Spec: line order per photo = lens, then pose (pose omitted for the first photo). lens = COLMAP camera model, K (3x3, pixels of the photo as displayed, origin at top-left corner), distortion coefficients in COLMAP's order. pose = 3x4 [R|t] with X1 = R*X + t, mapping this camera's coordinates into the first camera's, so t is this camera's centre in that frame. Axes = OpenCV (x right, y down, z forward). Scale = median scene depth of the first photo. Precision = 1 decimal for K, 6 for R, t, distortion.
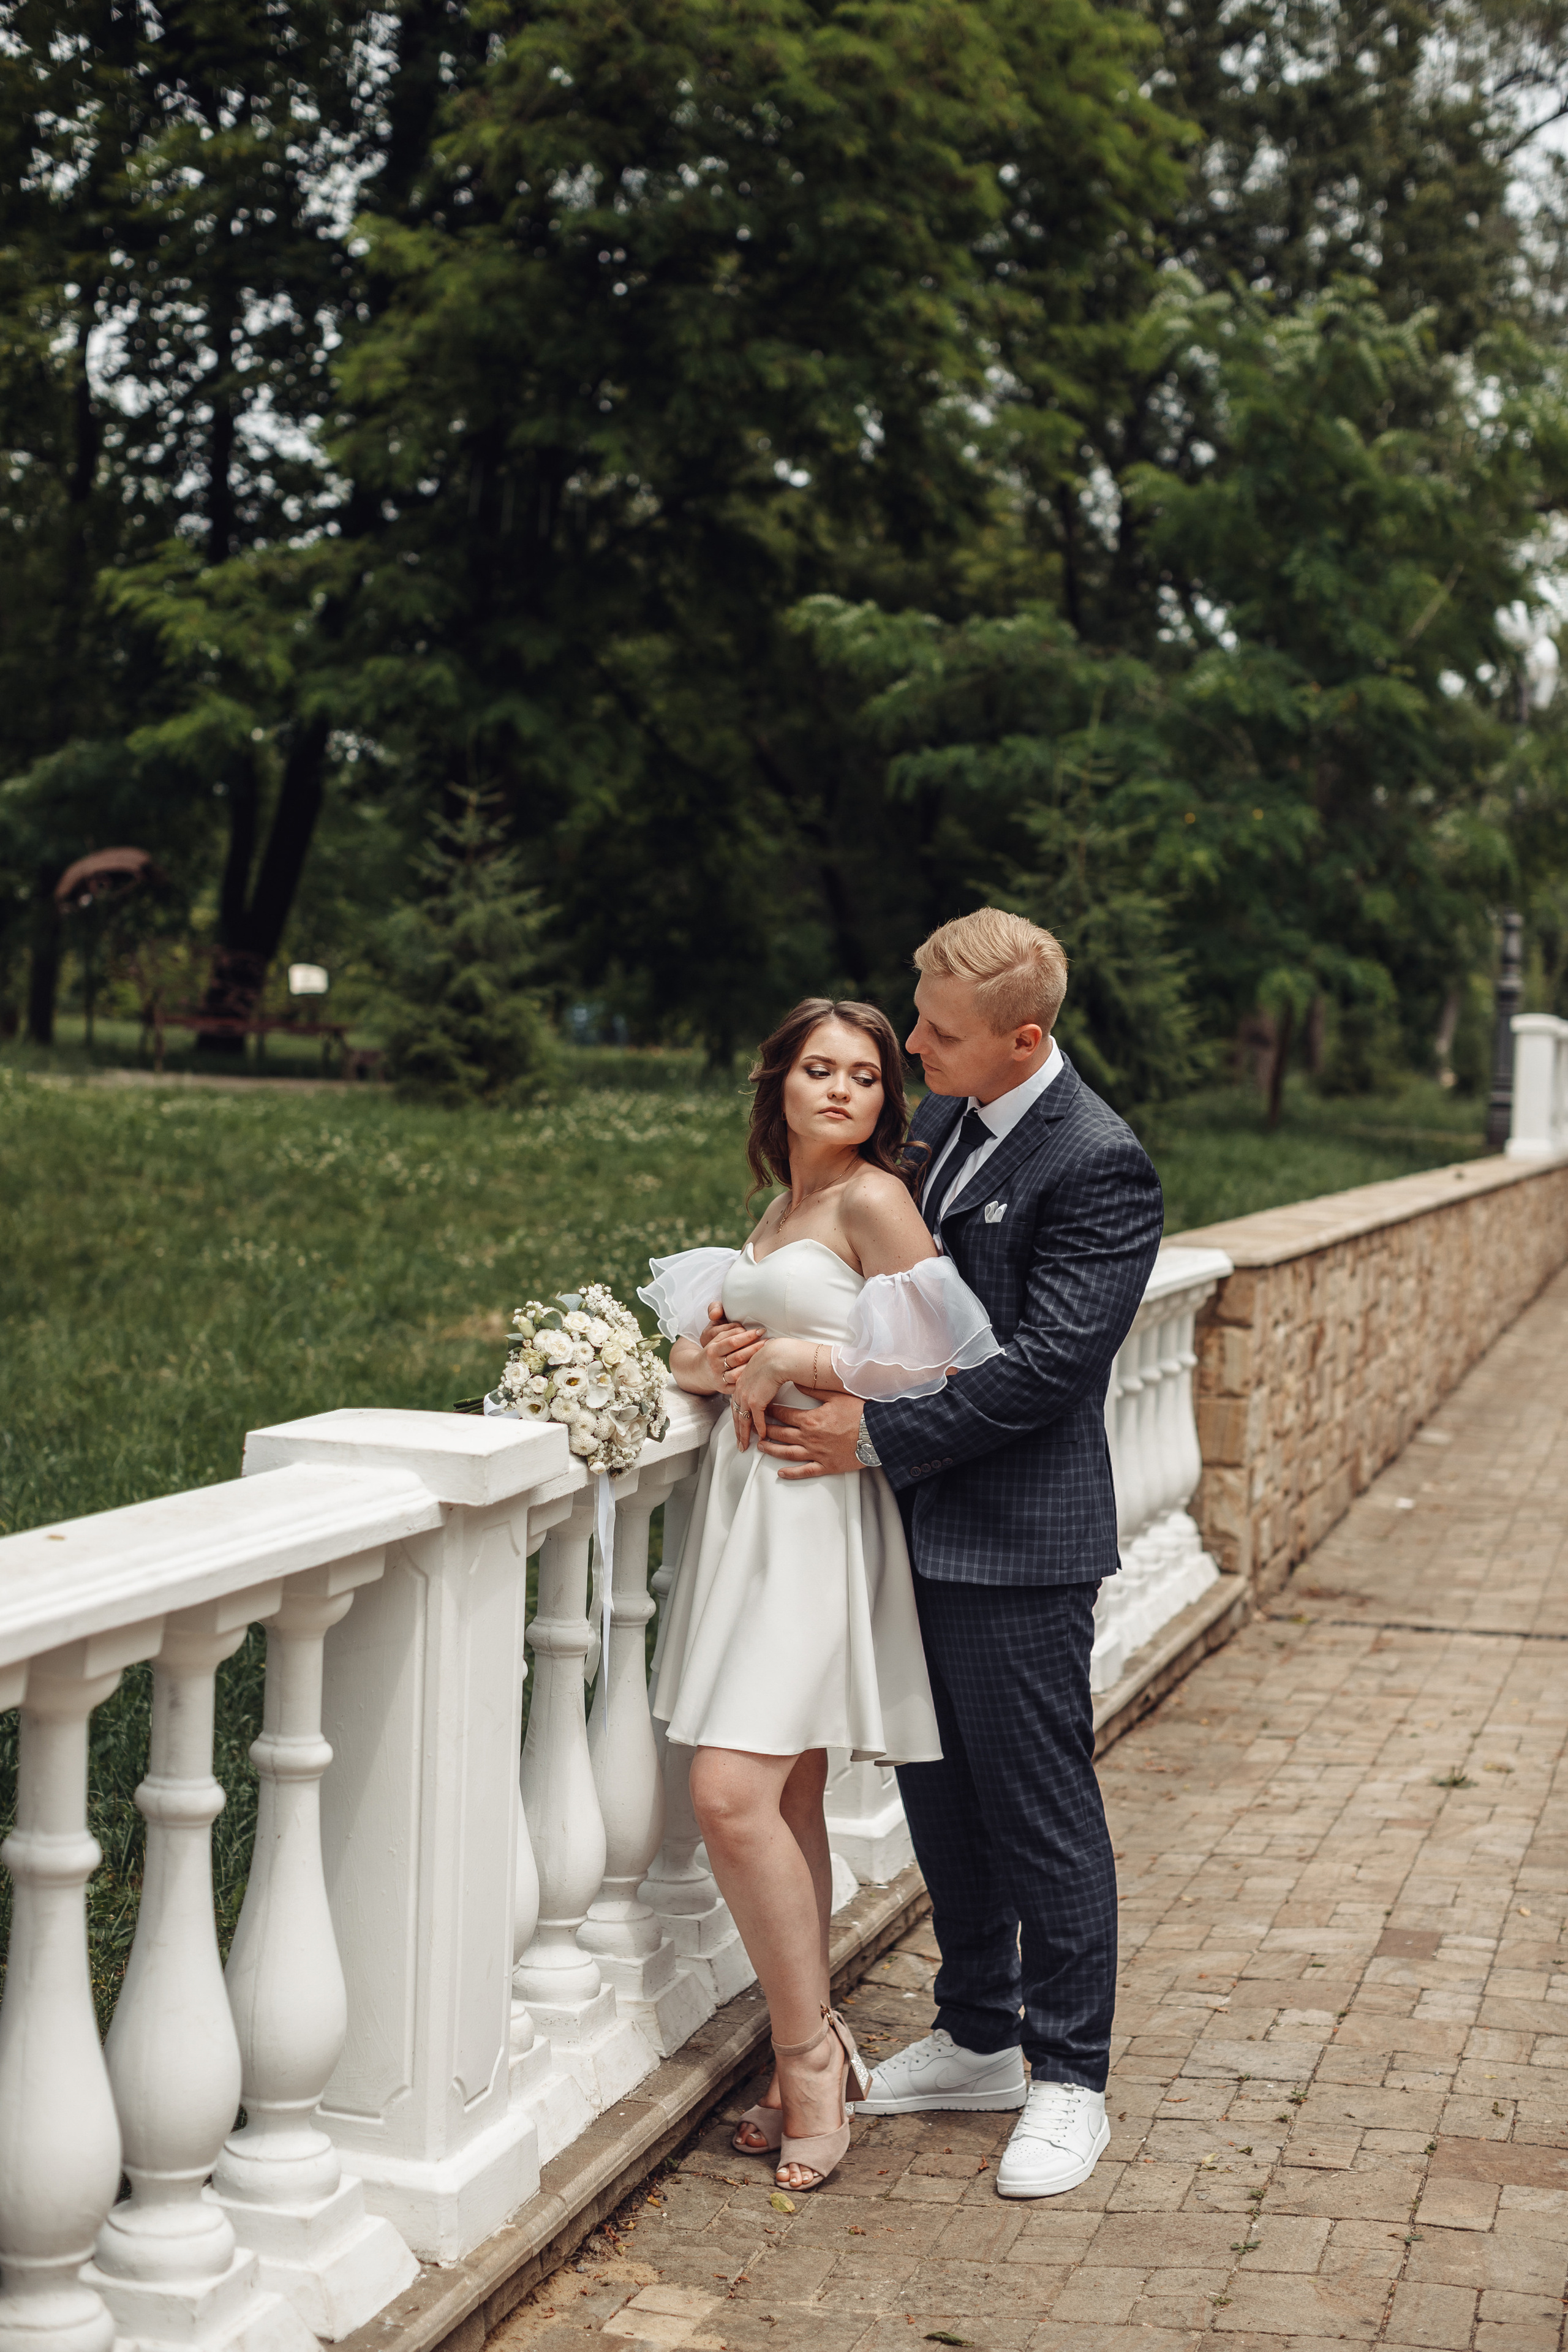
lens RADIAL K [[3598.0, 0, 784.0], [0, 3598.0, 1176.0], [0, 0, 1]] dist [-0.154237, 0.283652]
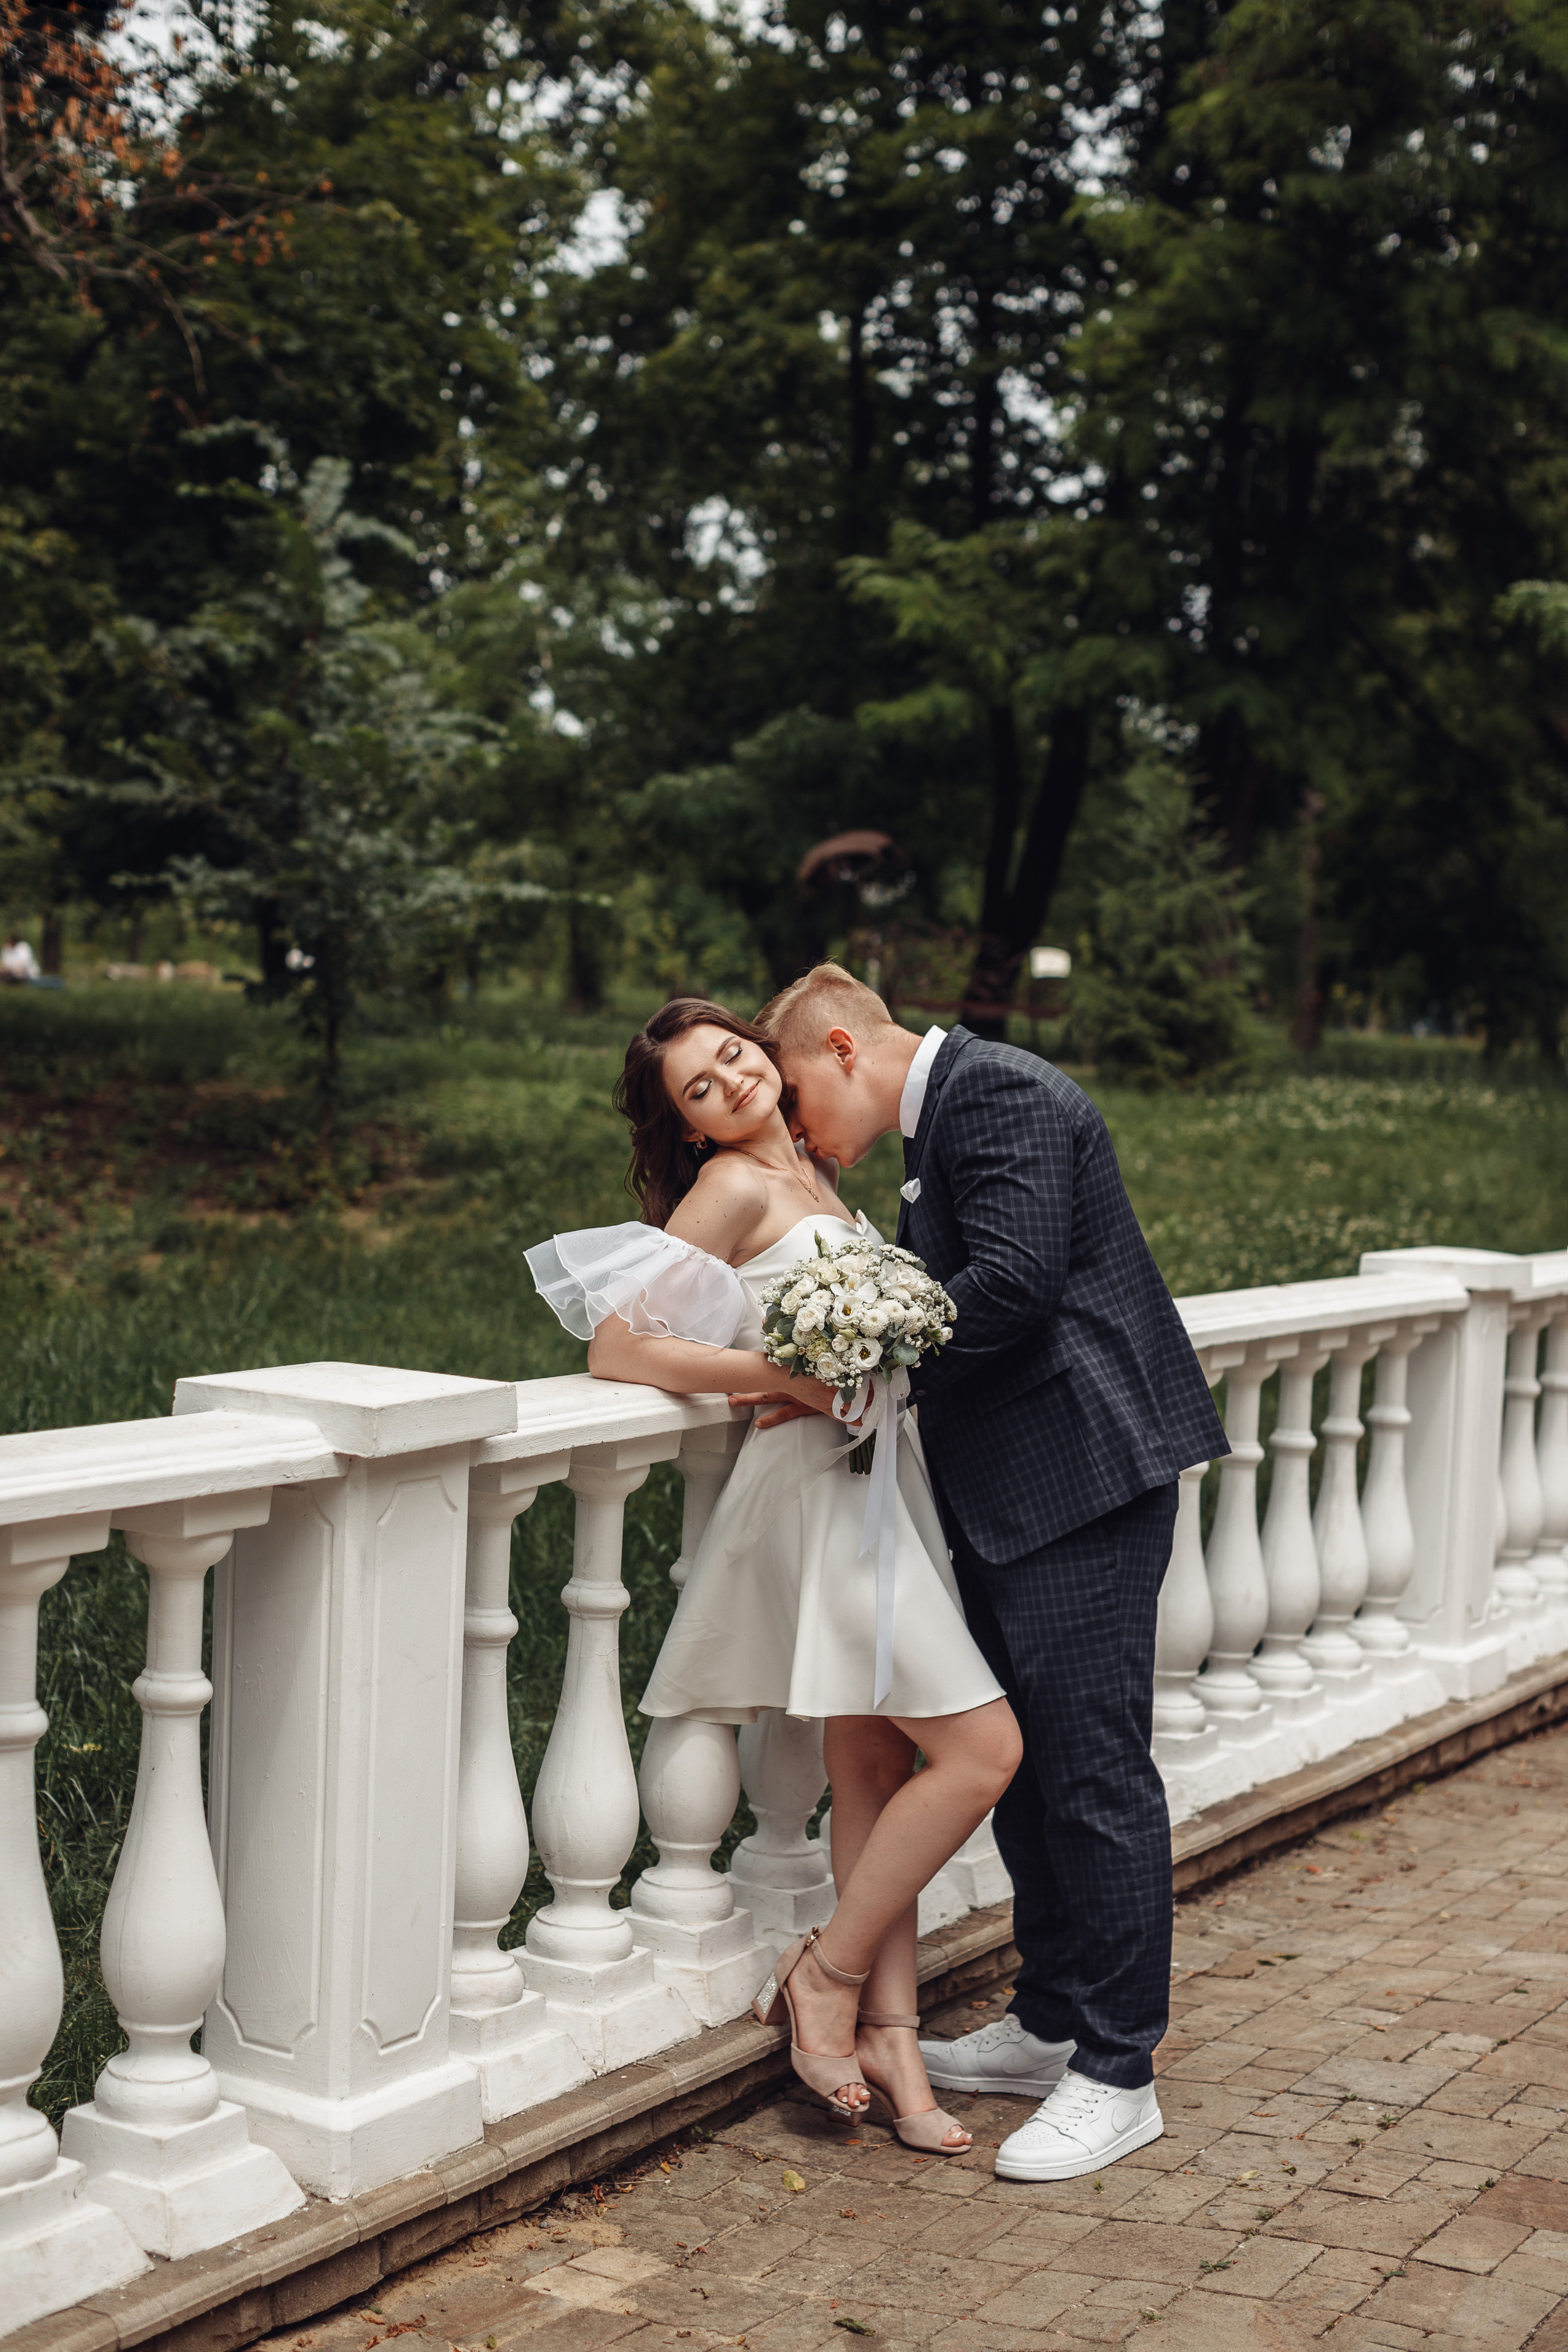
lens RADIAL K [[3651.4, 0, 784.0], [0, 3651.4, 1176.0], [0, 0, 1]] dist [-0.203577, 0.472343]
pose [[0.965319, 0.017009, -0.260517, 0.228120], [-0.016533, 0.999855, 0.004018, 0.004924], [0.260547, 0.000428, 0.965461, 0.029270]]
